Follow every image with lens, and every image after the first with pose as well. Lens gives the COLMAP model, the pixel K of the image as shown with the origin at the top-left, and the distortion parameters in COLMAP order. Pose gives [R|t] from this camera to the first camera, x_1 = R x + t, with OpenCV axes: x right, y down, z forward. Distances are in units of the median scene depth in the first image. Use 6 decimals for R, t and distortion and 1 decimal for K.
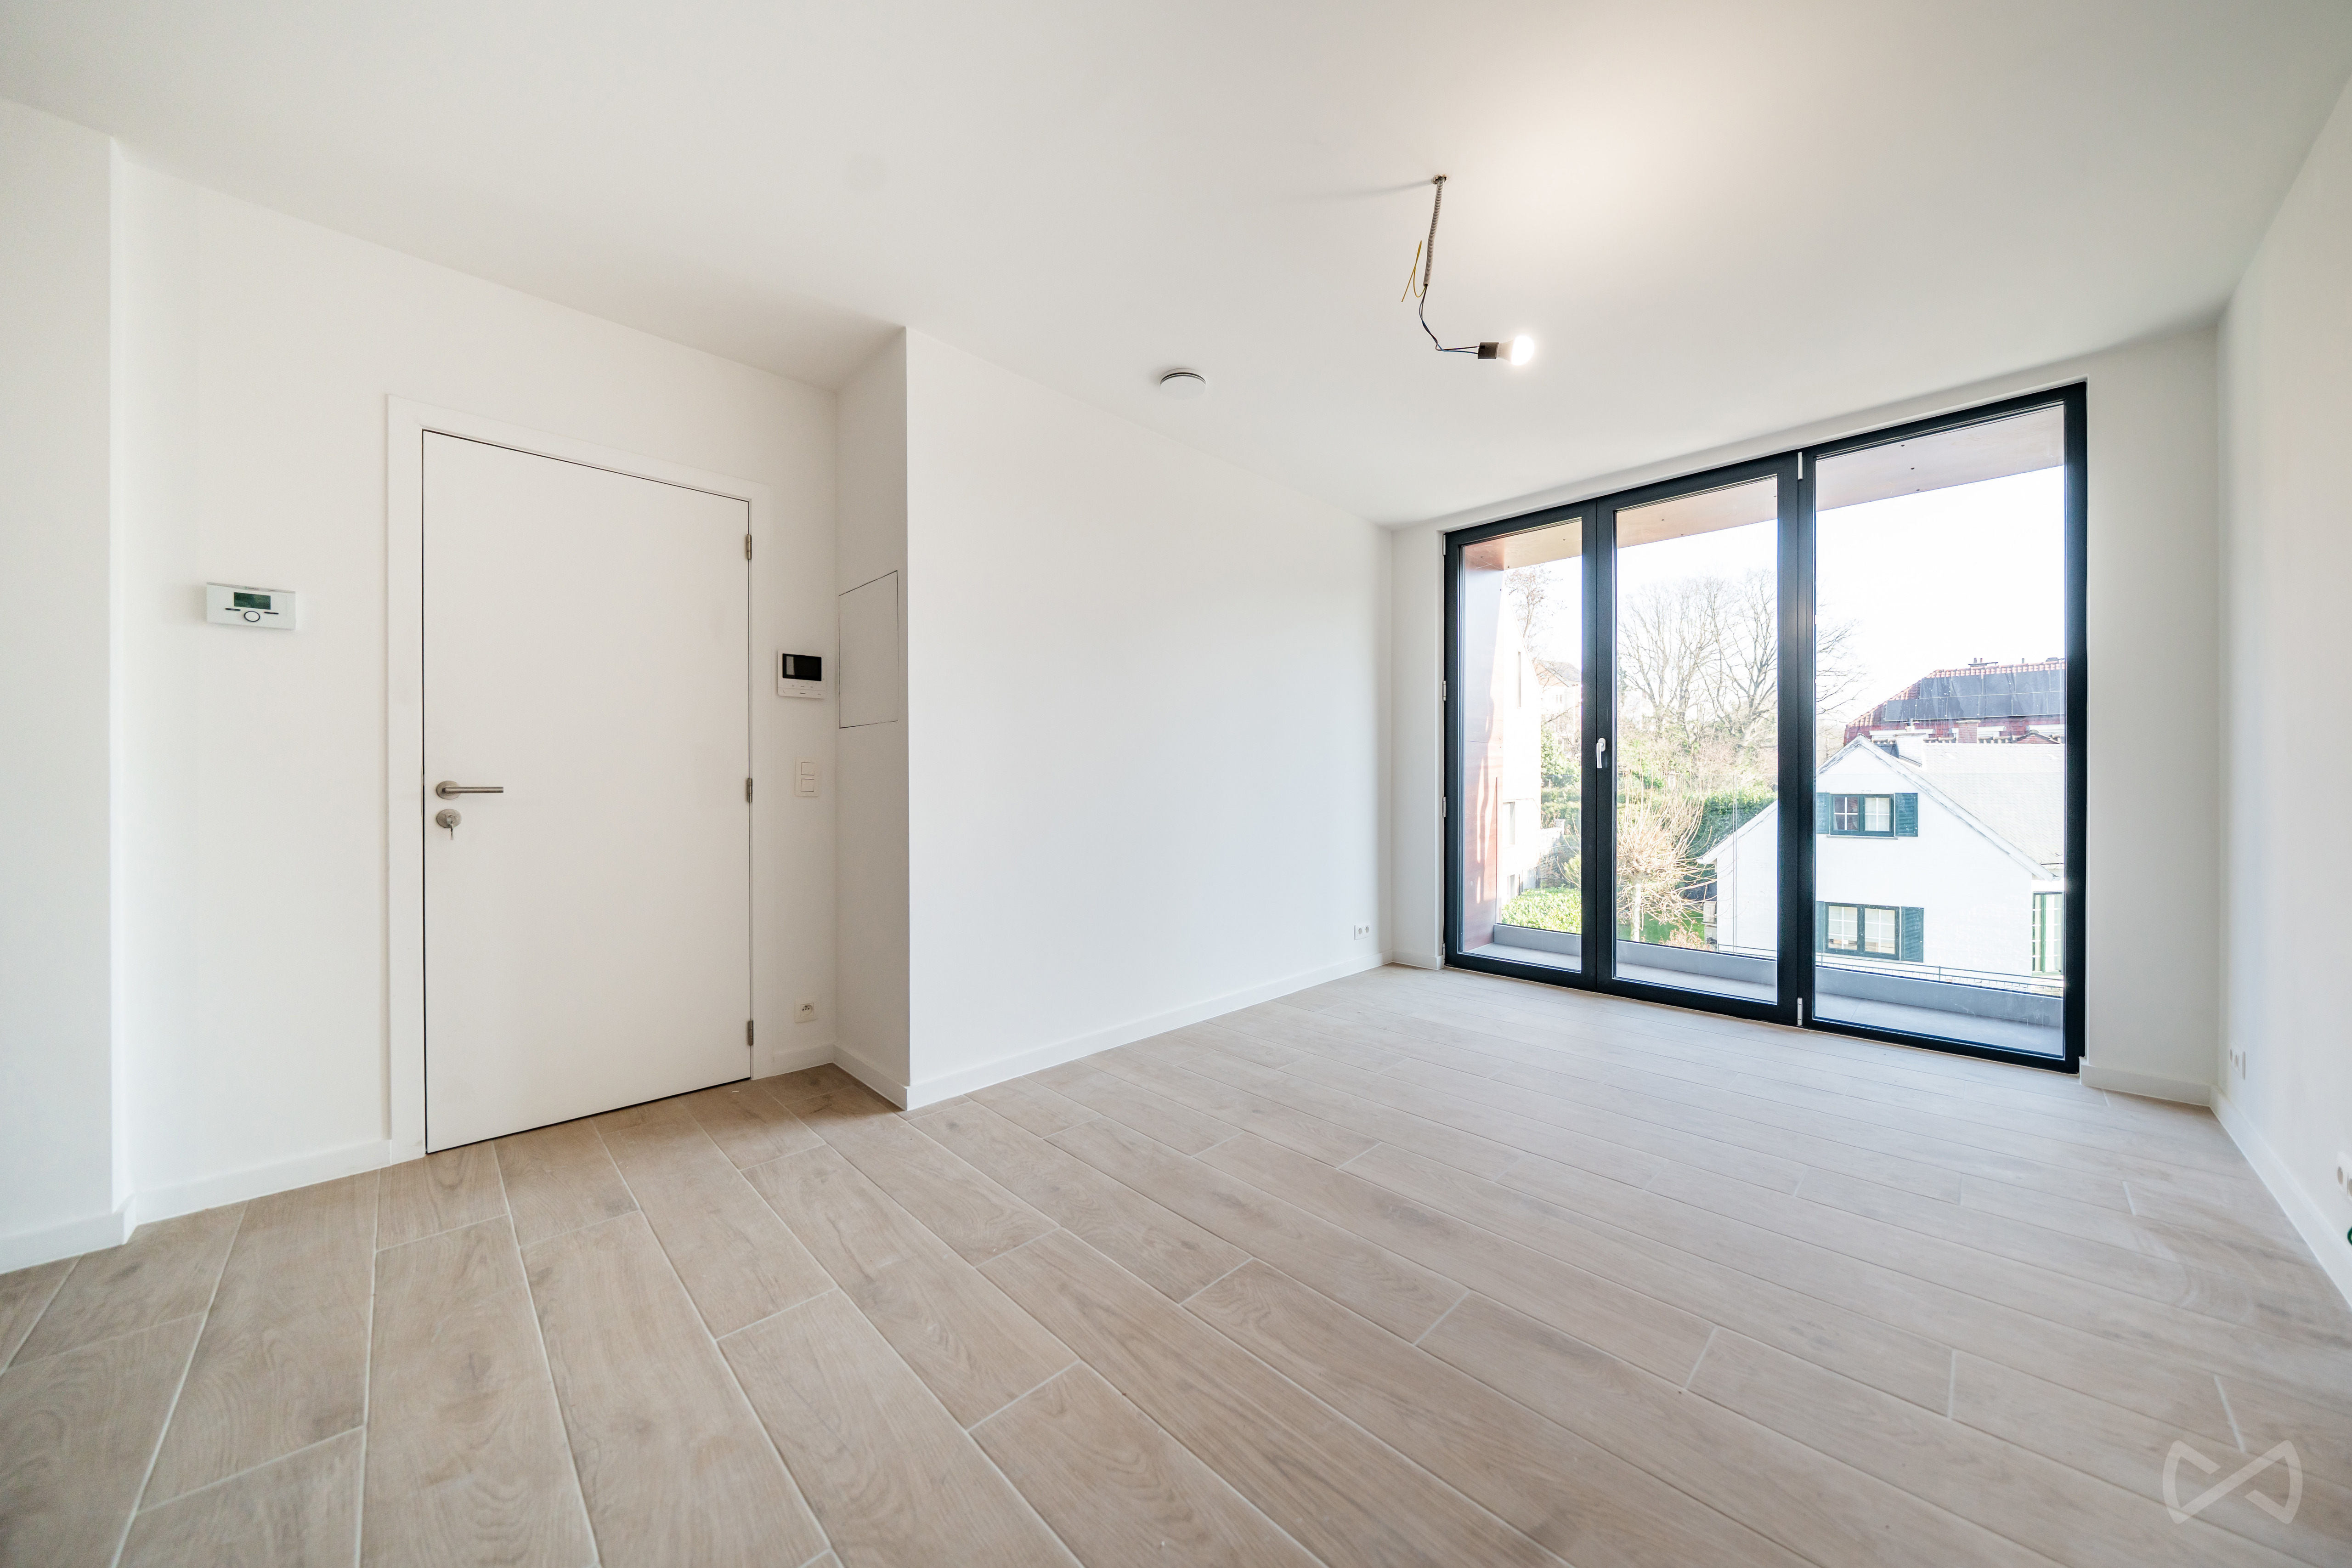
lens RADIAL K [[797.2, 0, 1179.9], [0, 797.2, 782.1], [0, 0, 1]] dist [-0.007188, -0.000100]
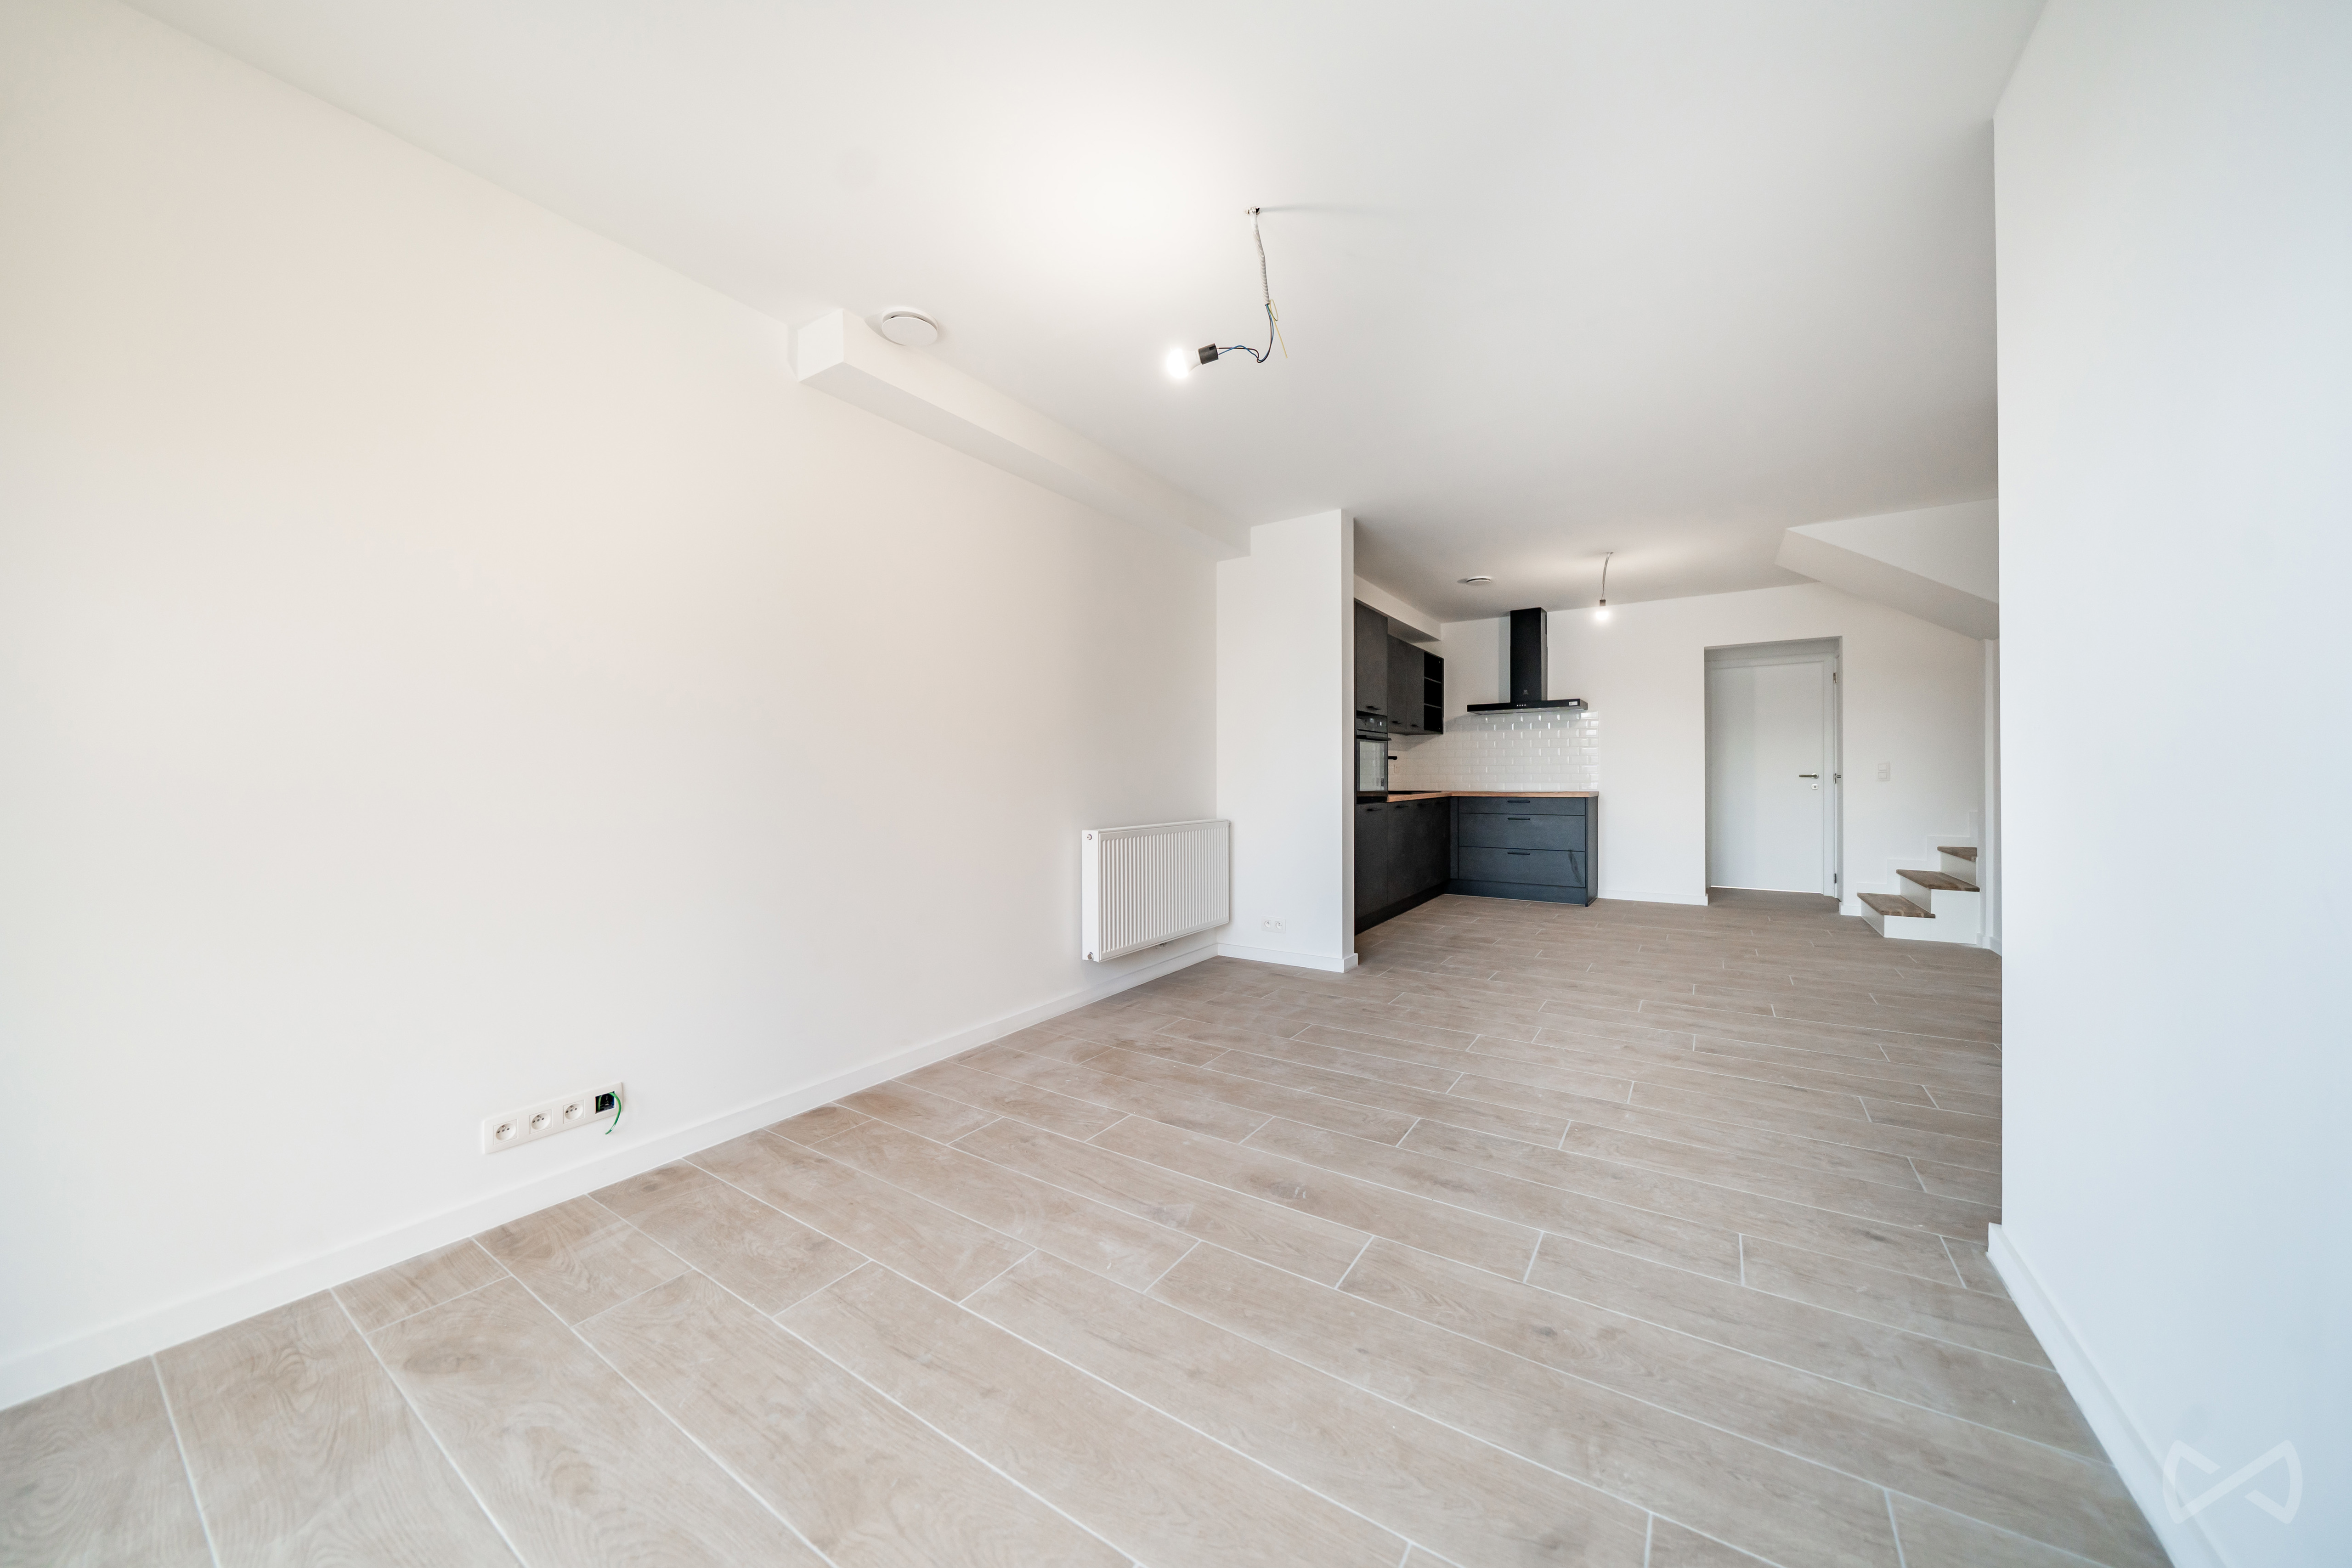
lens RADIAL K [[810.3, 0, 1177.1], [0, 810.3, 780.4], [0, 0, 1]] dist [-0.005110, -0.000090]
pose [[-0.977398, 0.006911, -0.211293, 0.372793], [0.005539, 0.999960, 0.007088, -0.008204], [0.211333, 0.005757, -0.977397, 1.149547]]
